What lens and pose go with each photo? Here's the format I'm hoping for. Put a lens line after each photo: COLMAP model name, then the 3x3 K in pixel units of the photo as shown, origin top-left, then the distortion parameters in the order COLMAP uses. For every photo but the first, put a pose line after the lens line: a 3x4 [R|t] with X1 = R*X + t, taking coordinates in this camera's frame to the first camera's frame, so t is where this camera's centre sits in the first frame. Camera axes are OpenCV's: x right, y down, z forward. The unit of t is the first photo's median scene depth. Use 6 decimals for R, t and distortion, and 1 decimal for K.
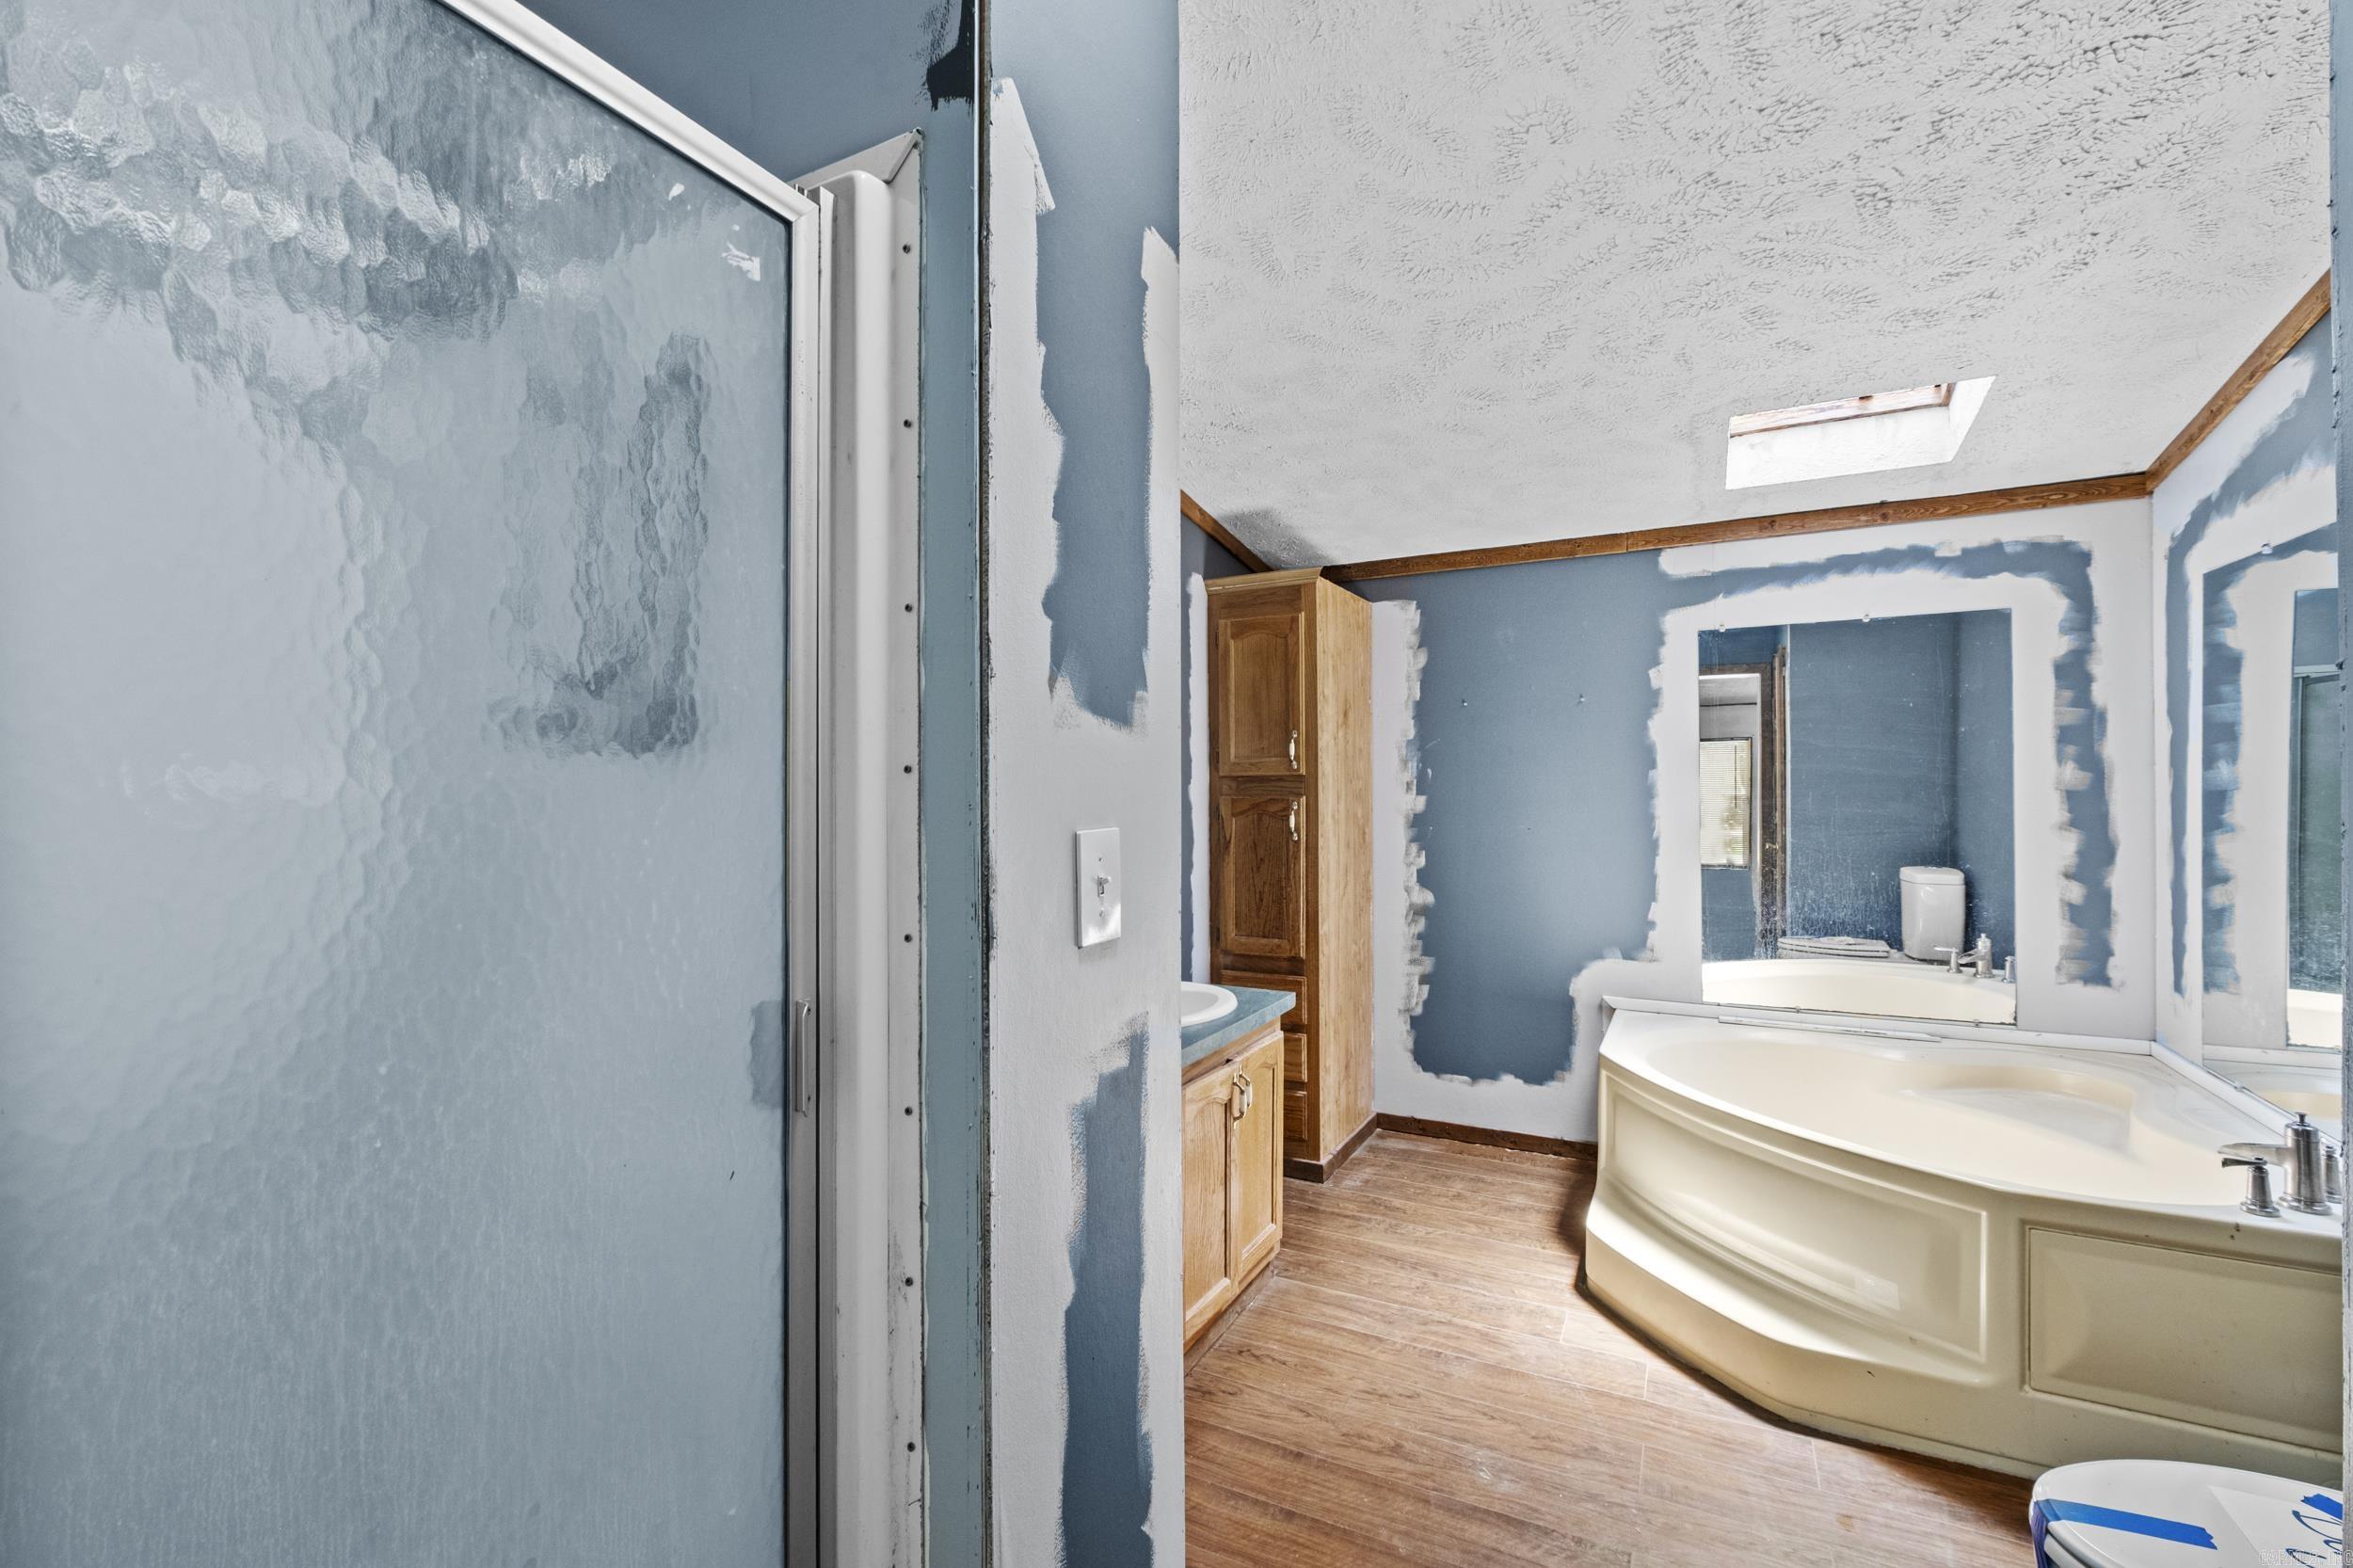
lens RADIAL K [[1017.6, 0, 1171.4], [0, 1017.6, 793.0], [0, 0, 1]] dist [-0.010240, 0.000660]
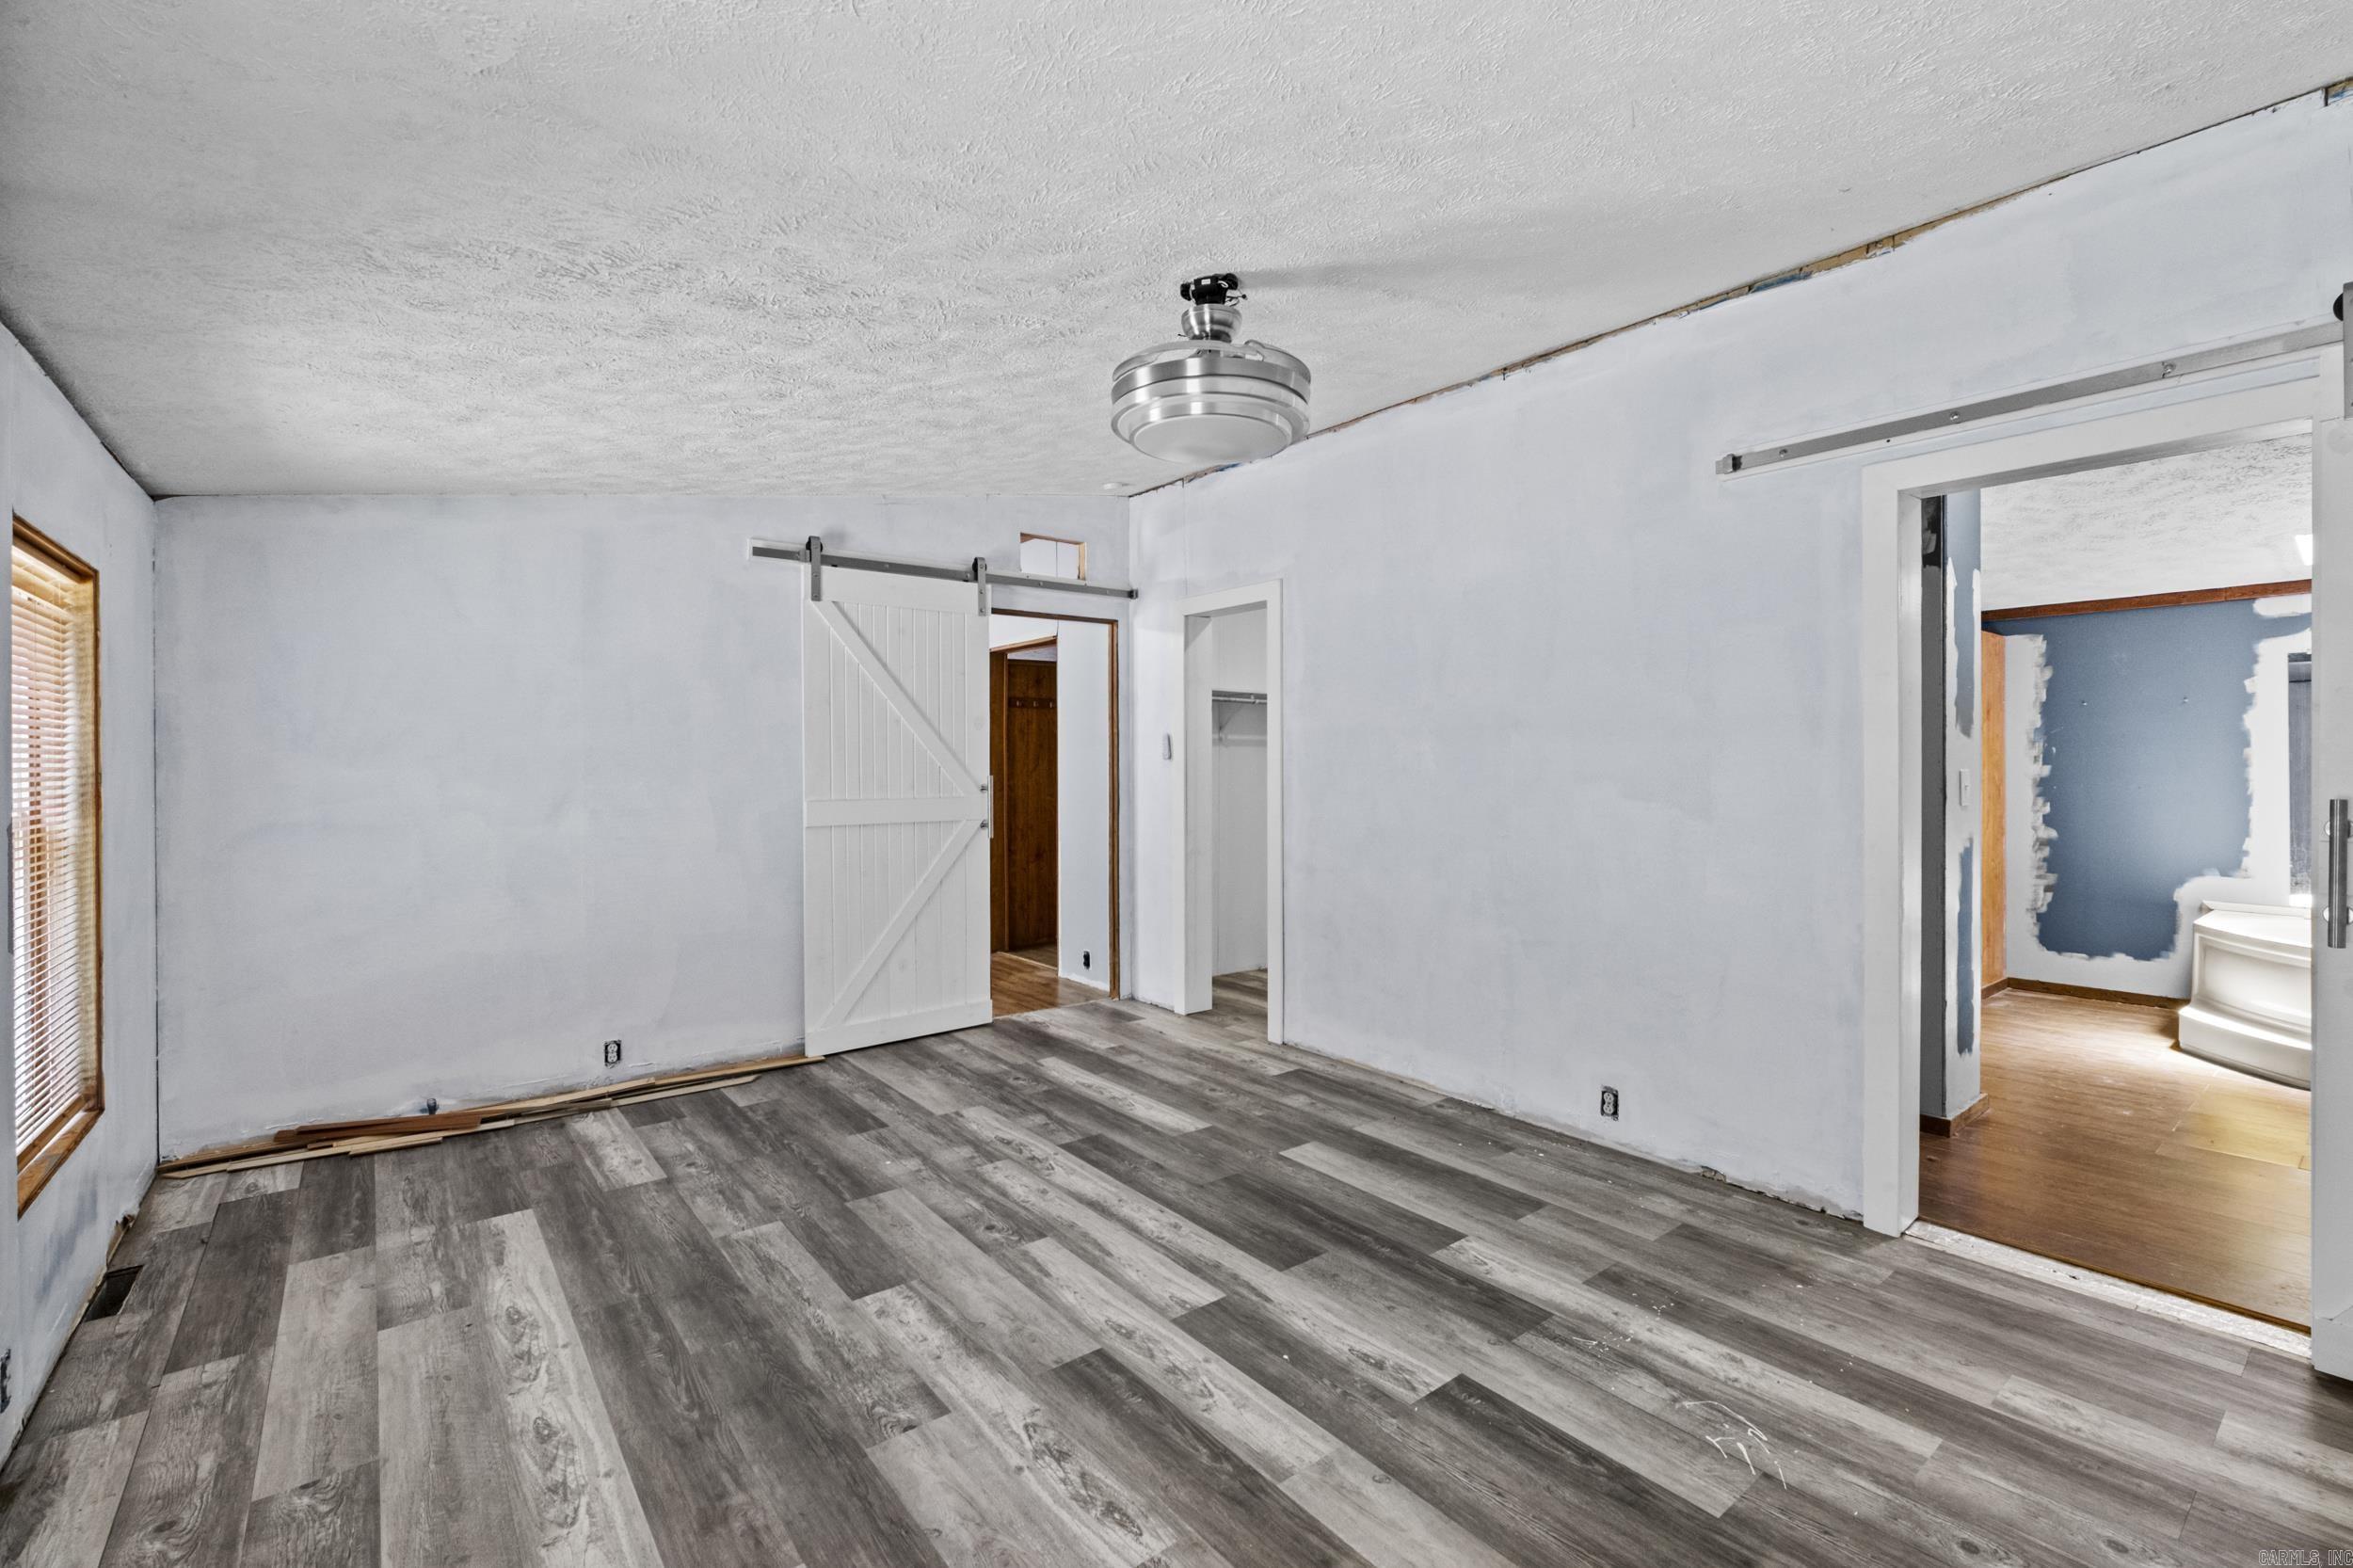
lens RADIAL K [[1017.6, 0, 1180.6], [0, 1017.6, 768.3], [0, 0, 1]] dist [-0.010240, 0.000660]
pose [[0.911038, 0.005212, -0.412289, -0.307767], [-0.005599, 0.999984, 0.000271, 0.013659], [0.412284, 0.002061, 0.911053, -0.894447]]
